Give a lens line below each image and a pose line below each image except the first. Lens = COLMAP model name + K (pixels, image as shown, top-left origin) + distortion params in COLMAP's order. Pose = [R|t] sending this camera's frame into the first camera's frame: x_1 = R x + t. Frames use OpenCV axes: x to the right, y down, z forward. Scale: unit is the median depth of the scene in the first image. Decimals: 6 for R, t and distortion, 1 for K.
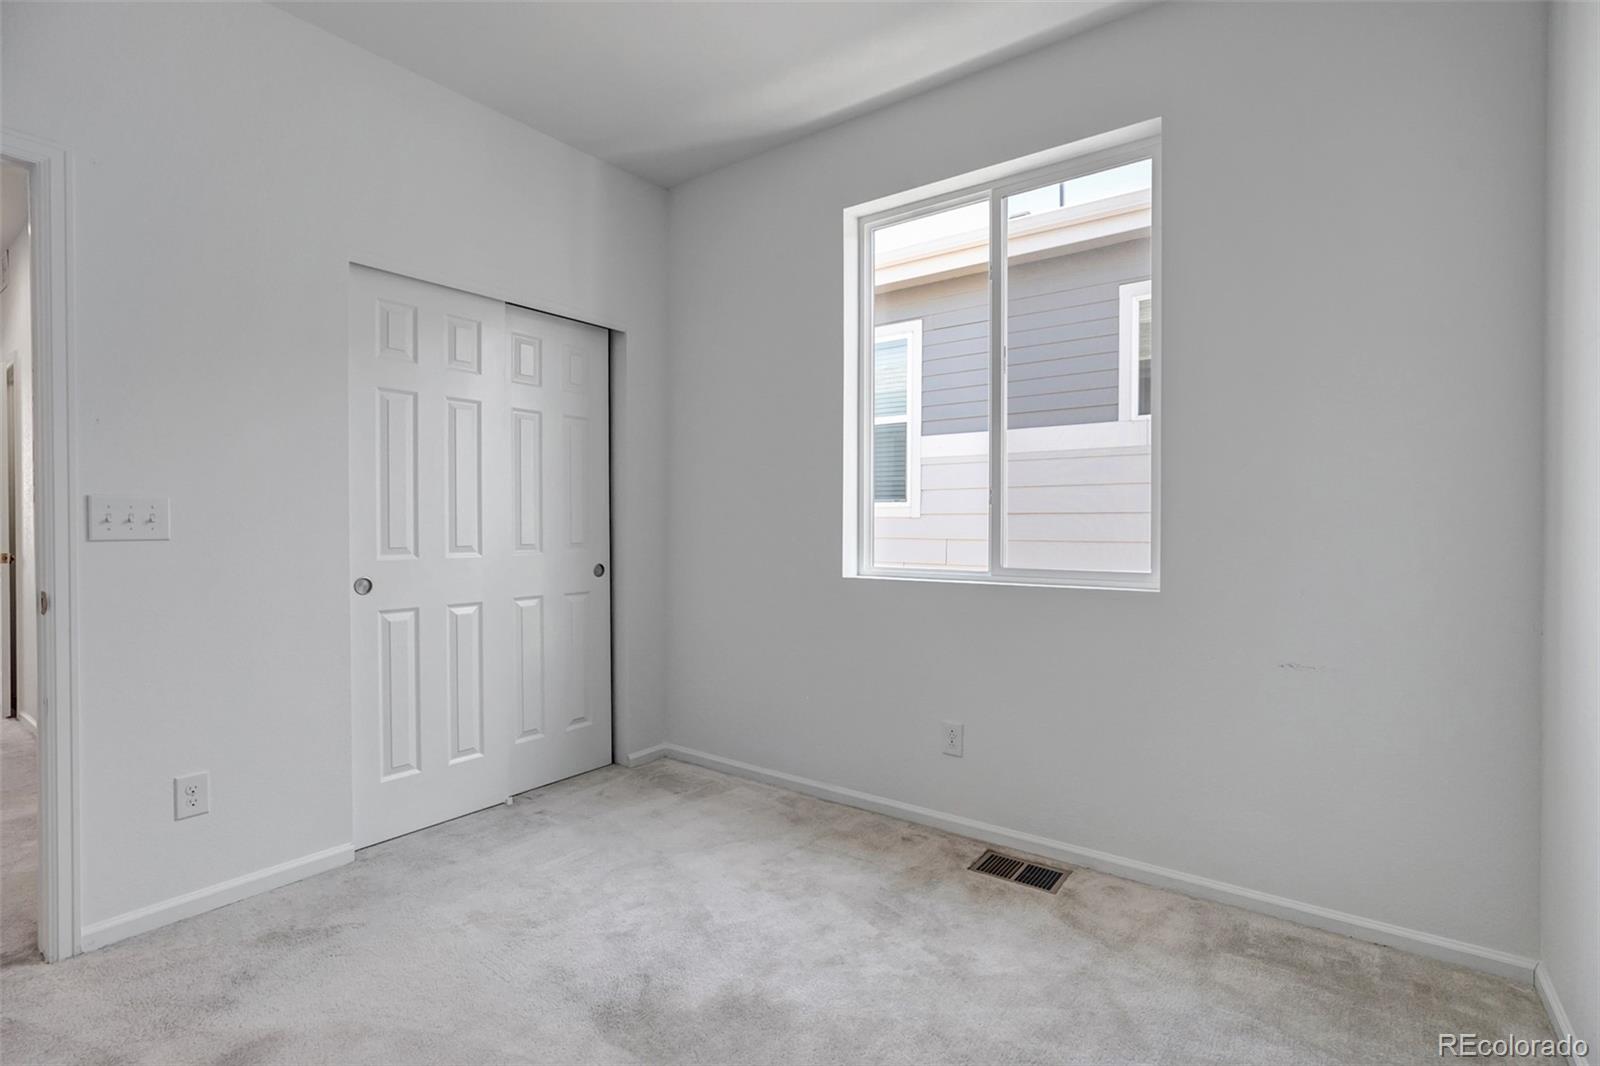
lens RADIAL K [[741.6, 0, 800.0], [0, 741.6, 533.0], [0, 0, 1]] dist [-0.012783, 0.007000]
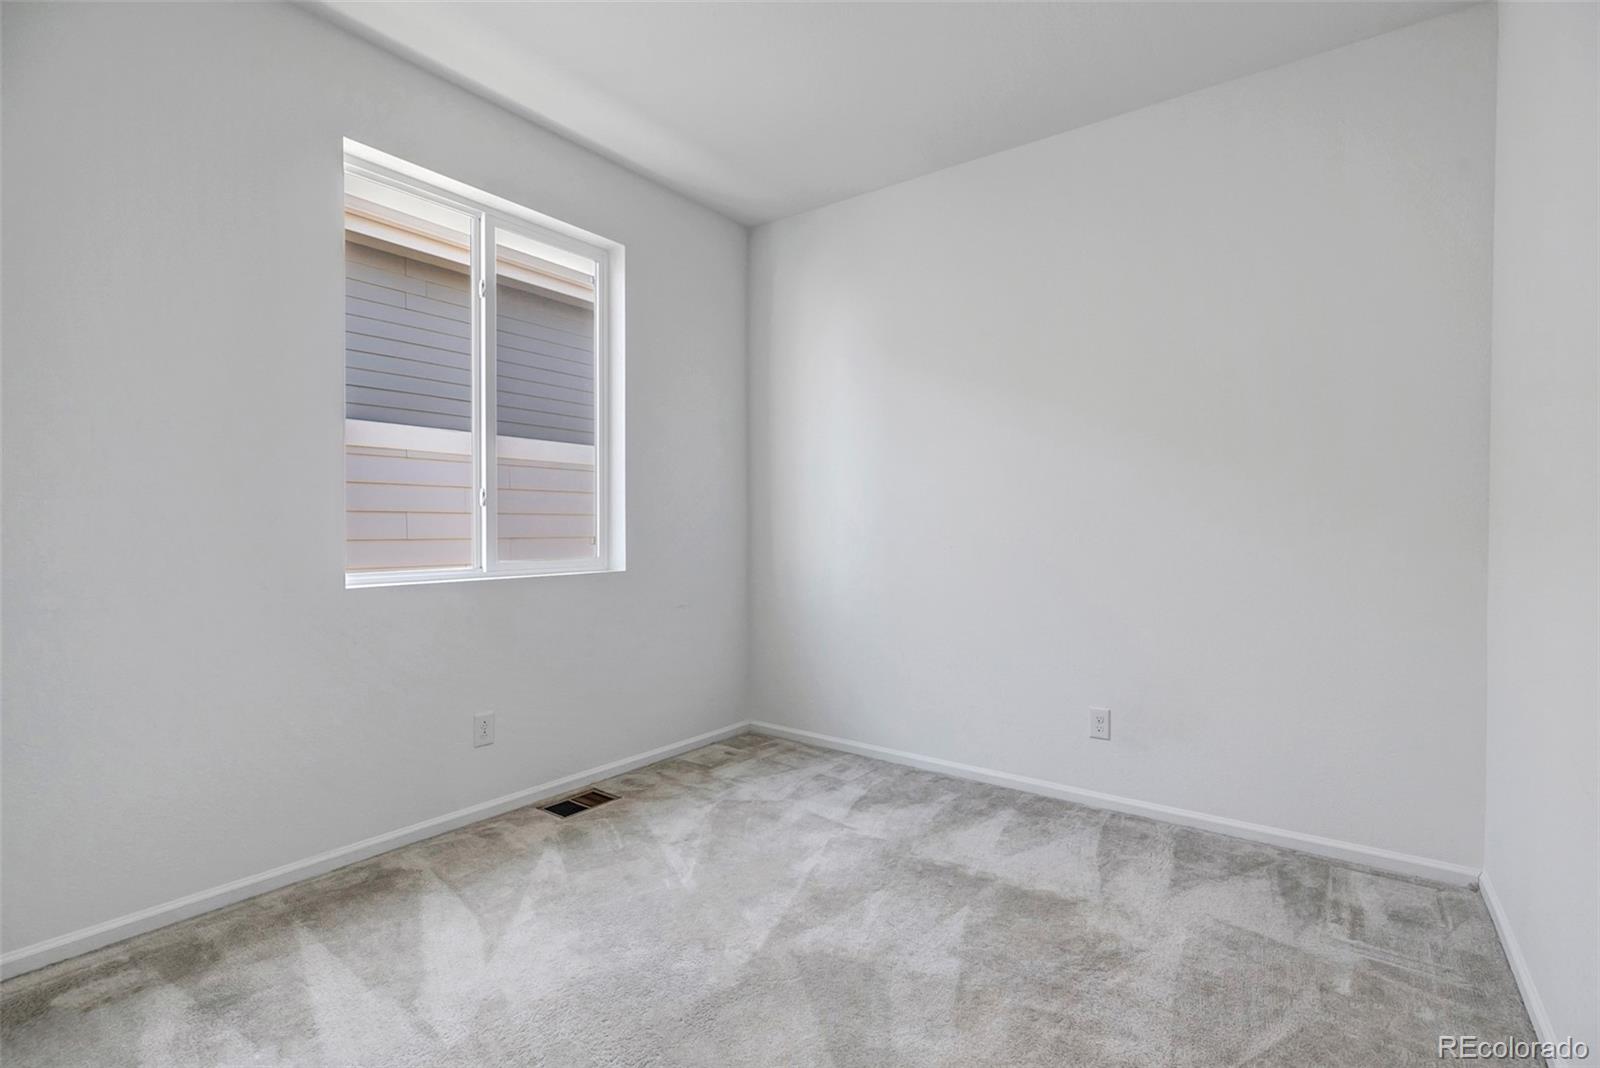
lens RADIAL K [[741.6, 0, 800.0], [0, 741.6, 534.0], [0, 0, 1]] dist [-0.012783, 0.007000]
pose [[0.010686, -0.015895, 0.999817, -0.921844], [0.004544, 0.999864, 0.015847, -0.014916], [-0.999933, 0.004374, 0.010757, 0.601658]]
